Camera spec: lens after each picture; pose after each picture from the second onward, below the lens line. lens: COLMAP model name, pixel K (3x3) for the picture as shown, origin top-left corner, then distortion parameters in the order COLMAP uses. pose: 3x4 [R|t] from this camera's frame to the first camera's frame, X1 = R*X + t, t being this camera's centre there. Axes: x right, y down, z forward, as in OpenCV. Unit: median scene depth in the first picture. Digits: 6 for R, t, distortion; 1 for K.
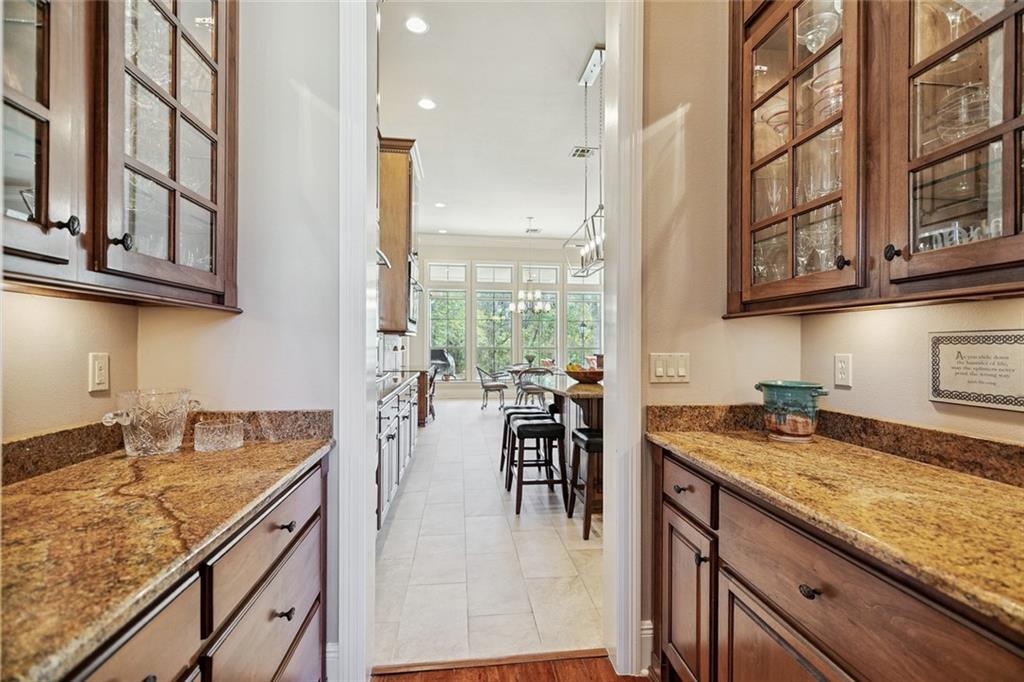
lens RADIAL K [[471.6, 0, 510.8], [0, 471.6, 342.7], [0, 0, 1]] dist [0.005078, -0.001624]
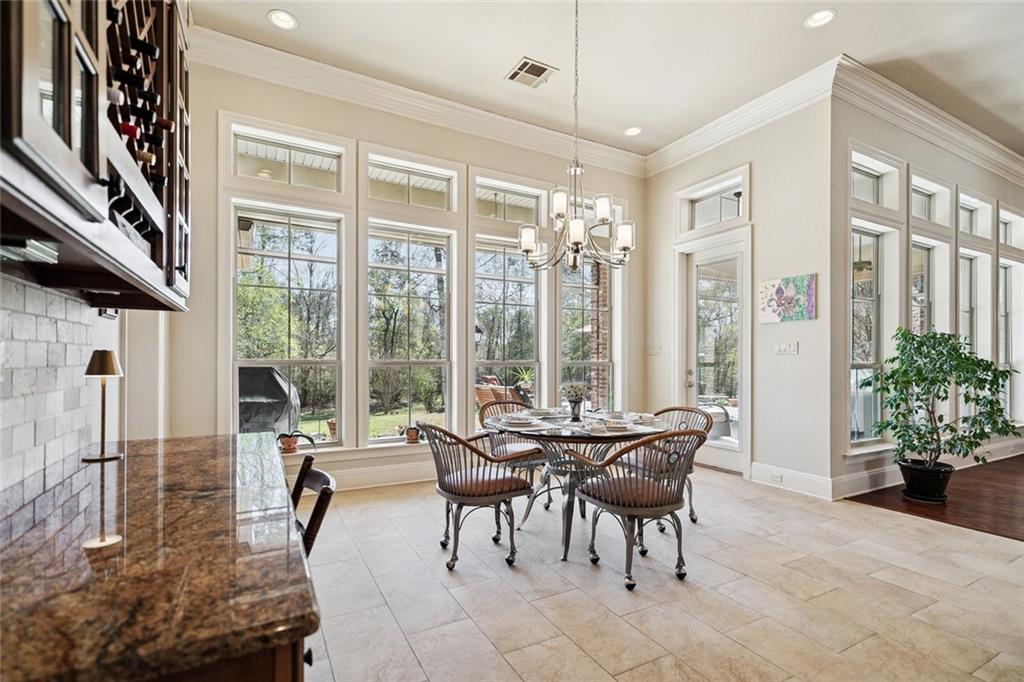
lens RADIAL K [[471.6, 0, 516.1], [0, 471.6, 361.7], [0, 0, 1]] dist [0.005078, -0.001624]
pose [[0.925639, -0.004603, 0.378380, -0.141209], [0.000991, 0.999952, 0.009740, 0.007582], [-0.378407, -0.008640, 0.925599, 0.744433]]
